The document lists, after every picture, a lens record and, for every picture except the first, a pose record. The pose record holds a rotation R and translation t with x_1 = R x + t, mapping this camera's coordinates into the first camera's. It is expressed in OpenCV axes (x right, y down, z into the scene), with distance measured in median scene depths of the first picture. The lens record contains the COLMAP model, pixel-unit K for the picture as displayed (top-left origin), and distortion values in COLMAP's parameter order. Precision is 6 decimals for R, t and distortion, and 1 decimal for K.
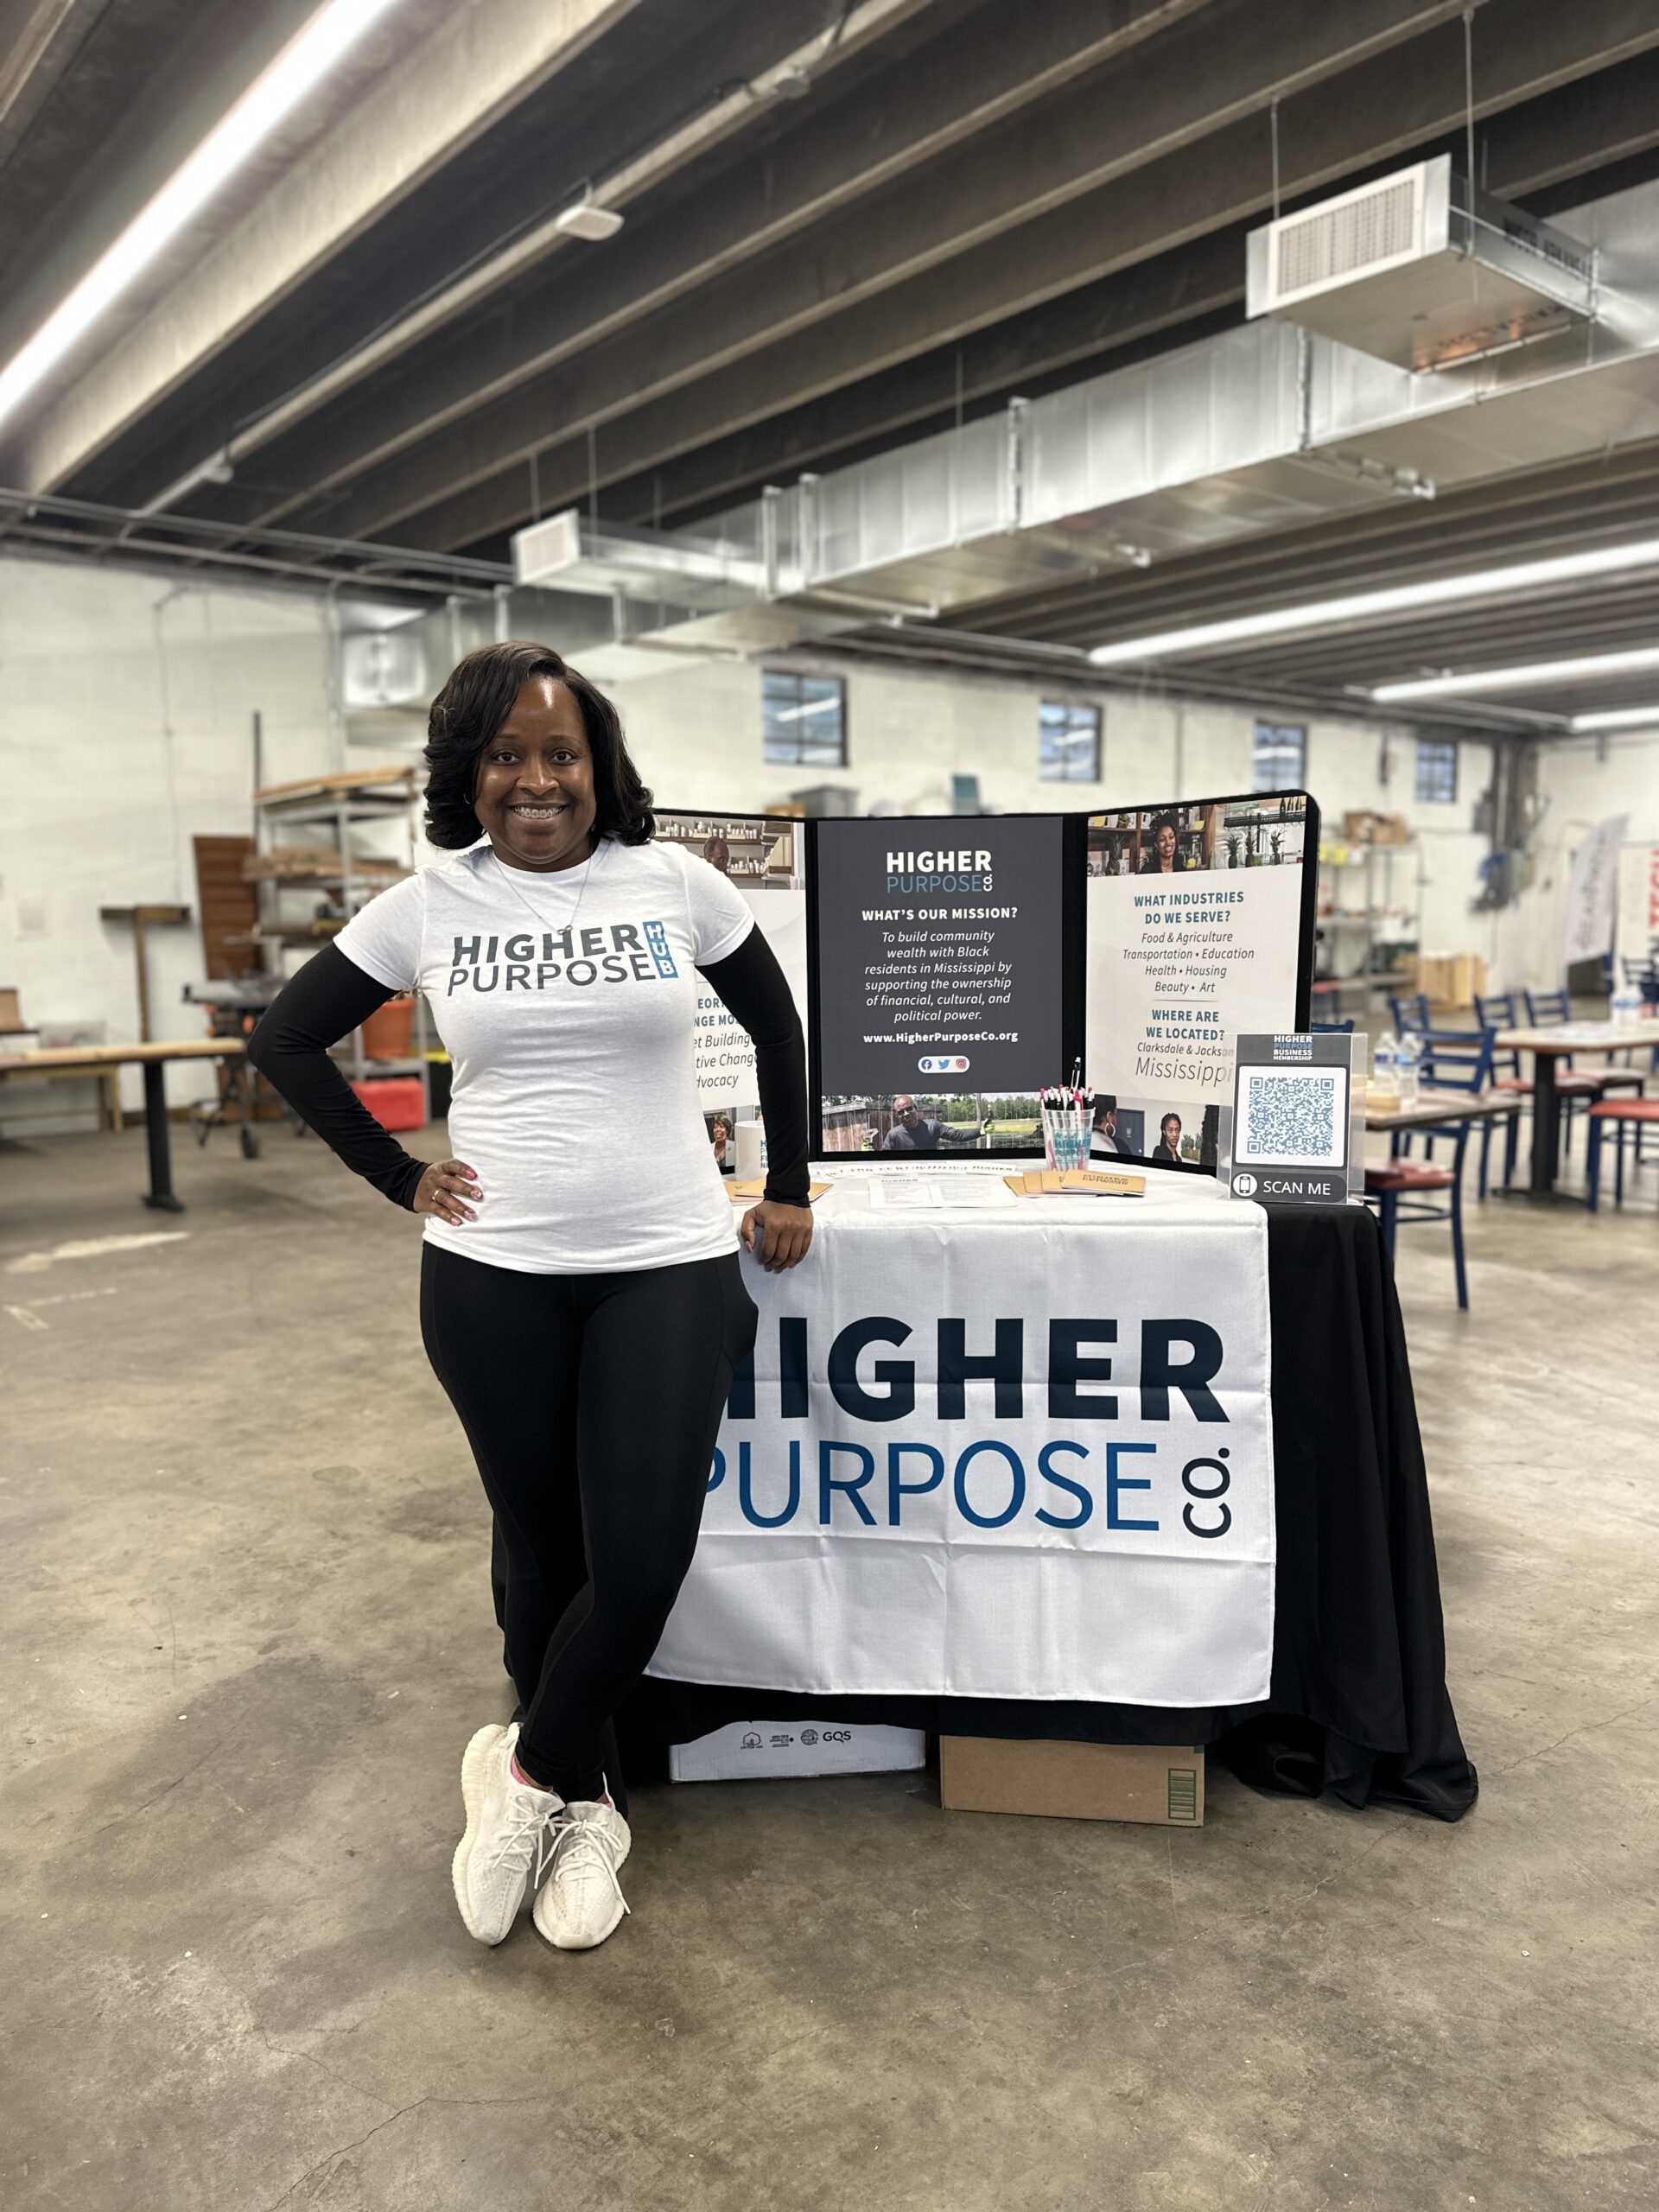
lens RADIAL K [[1560.6, 0, 828.4], [0, 1560.6, 1114.7], [0, 0, 1]] dist [-0.001215, -0.000212]
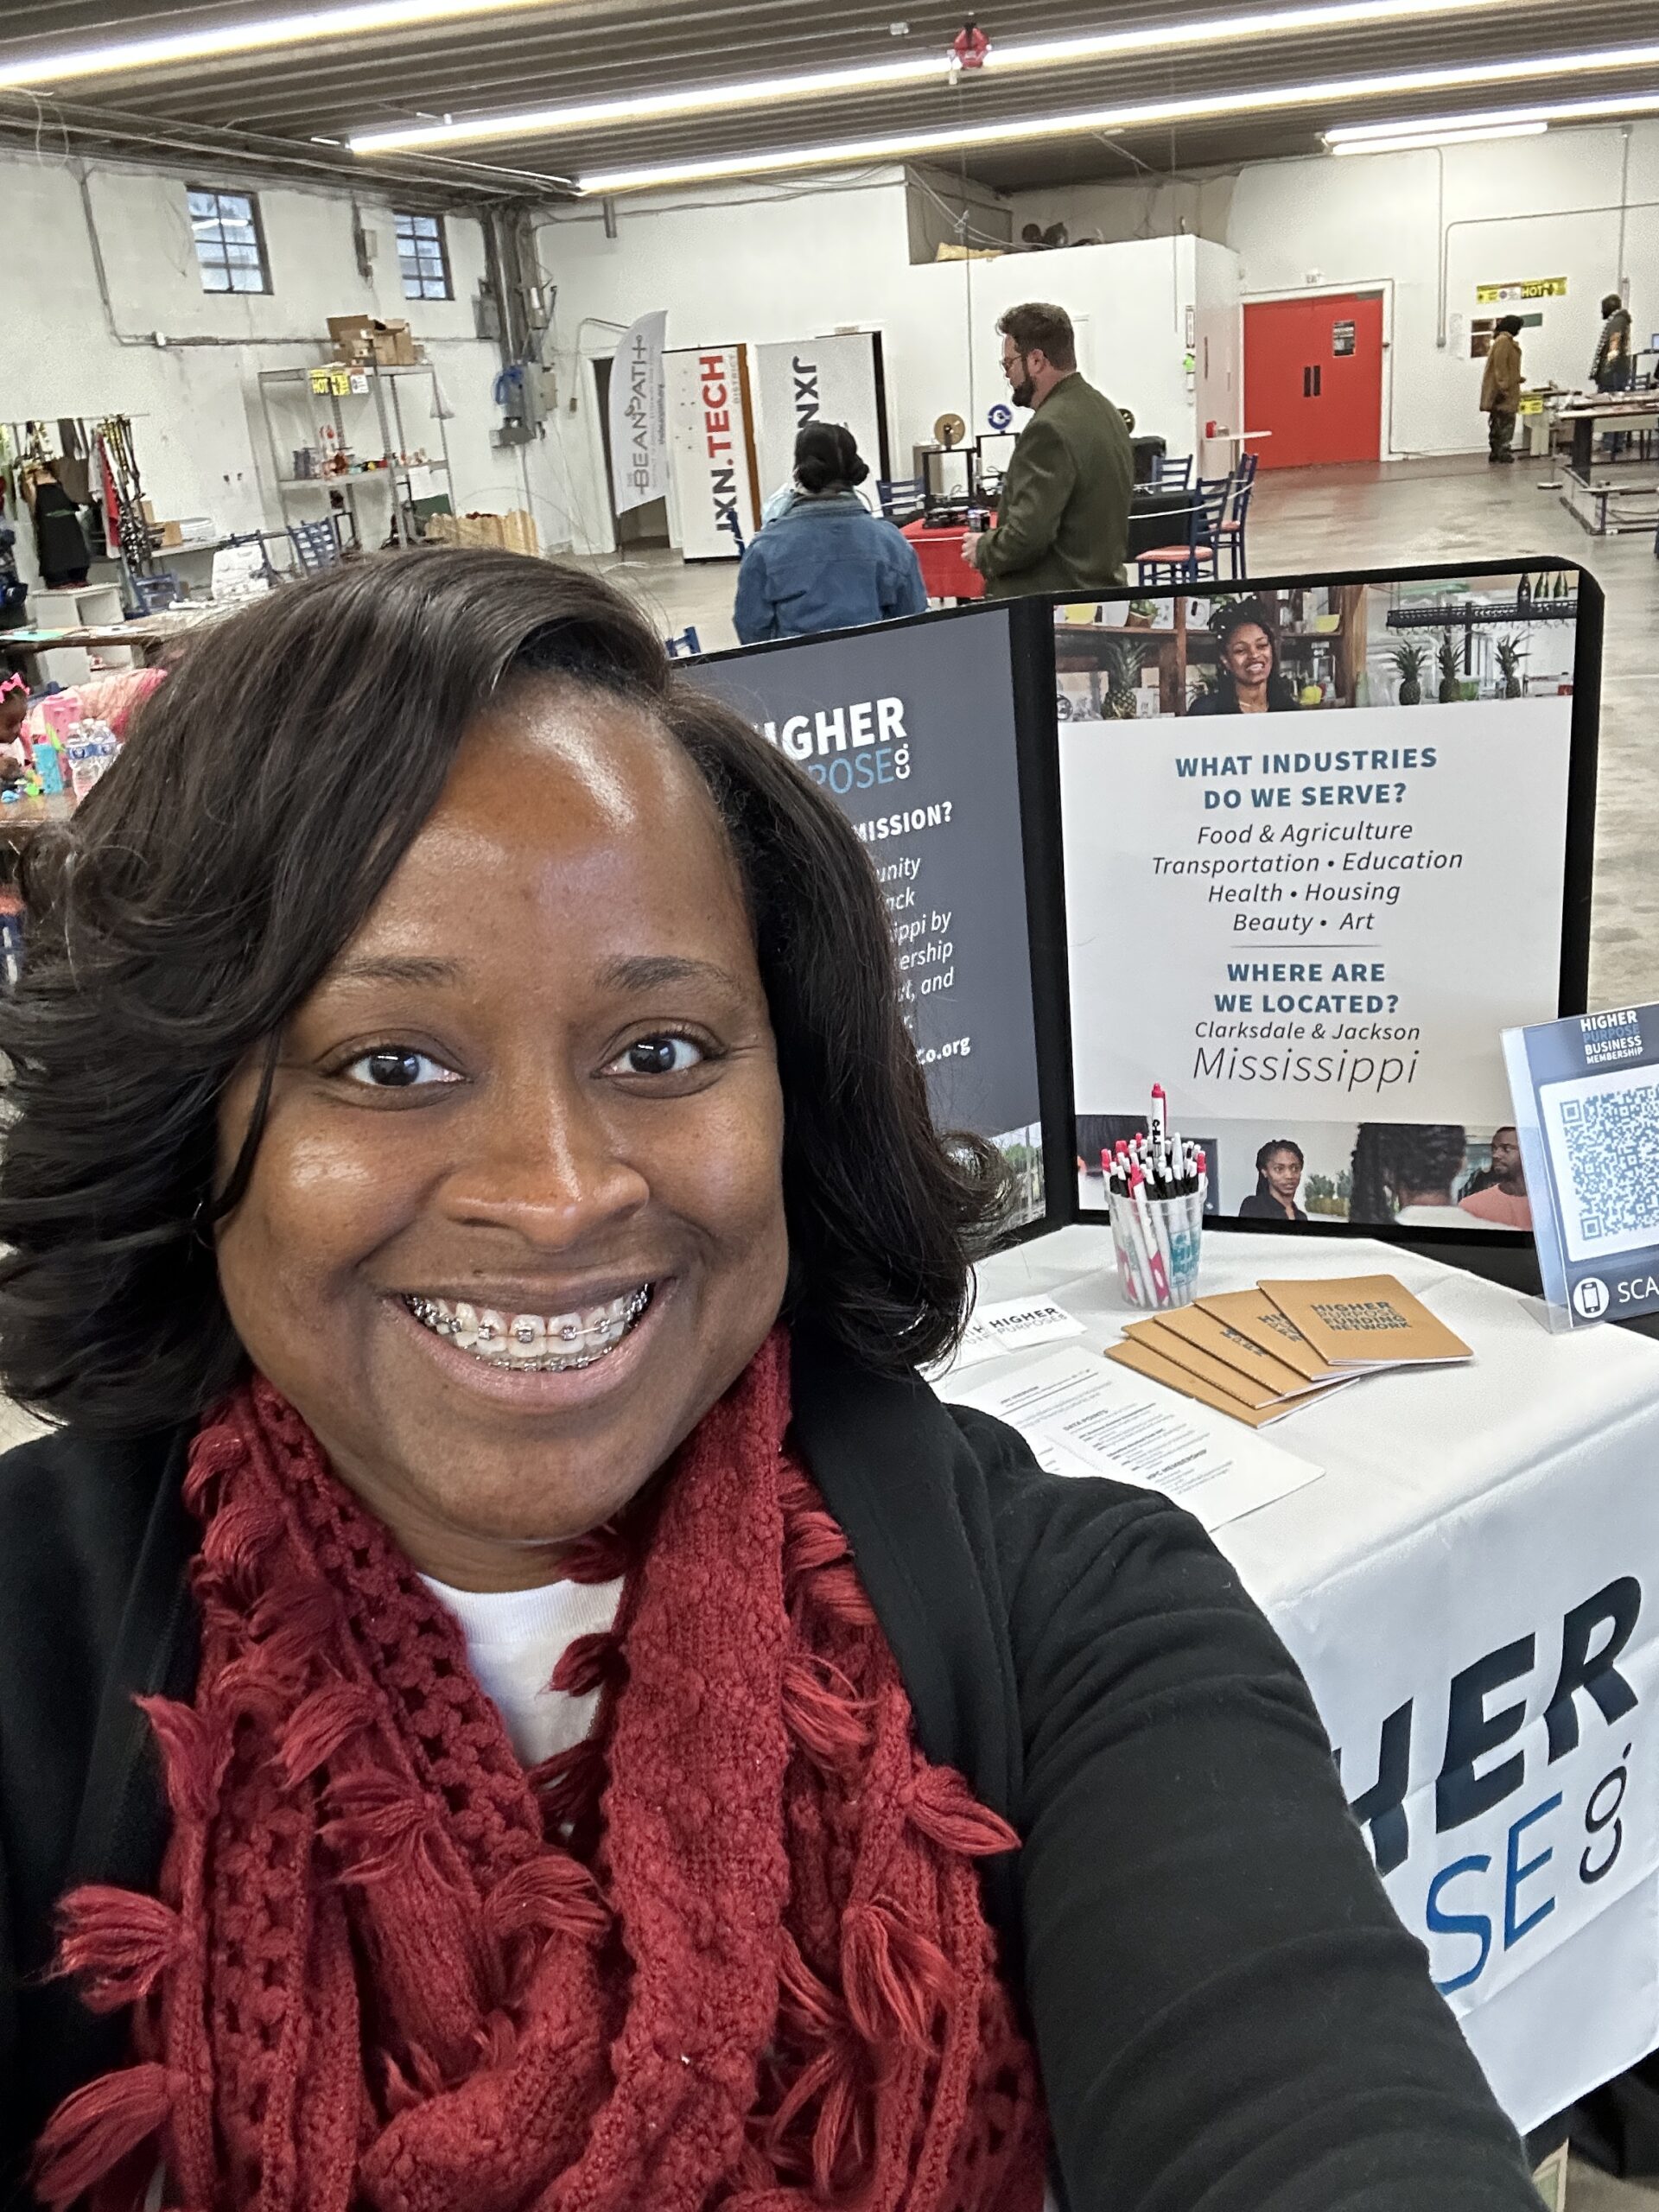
lens RADIAL K [[1972.7, 0, 828.7], [0, 1972.7, 1101.7], [0, 0, 1]] dist [0.041380, -0.039006]
pose [[0.823344, -0.239709, 0.514436, -0.278242], [0.135414, 0.963220, 0.232099, -0.202322], [-0.551151, -0.121436, 0.825522, 0.504089]]
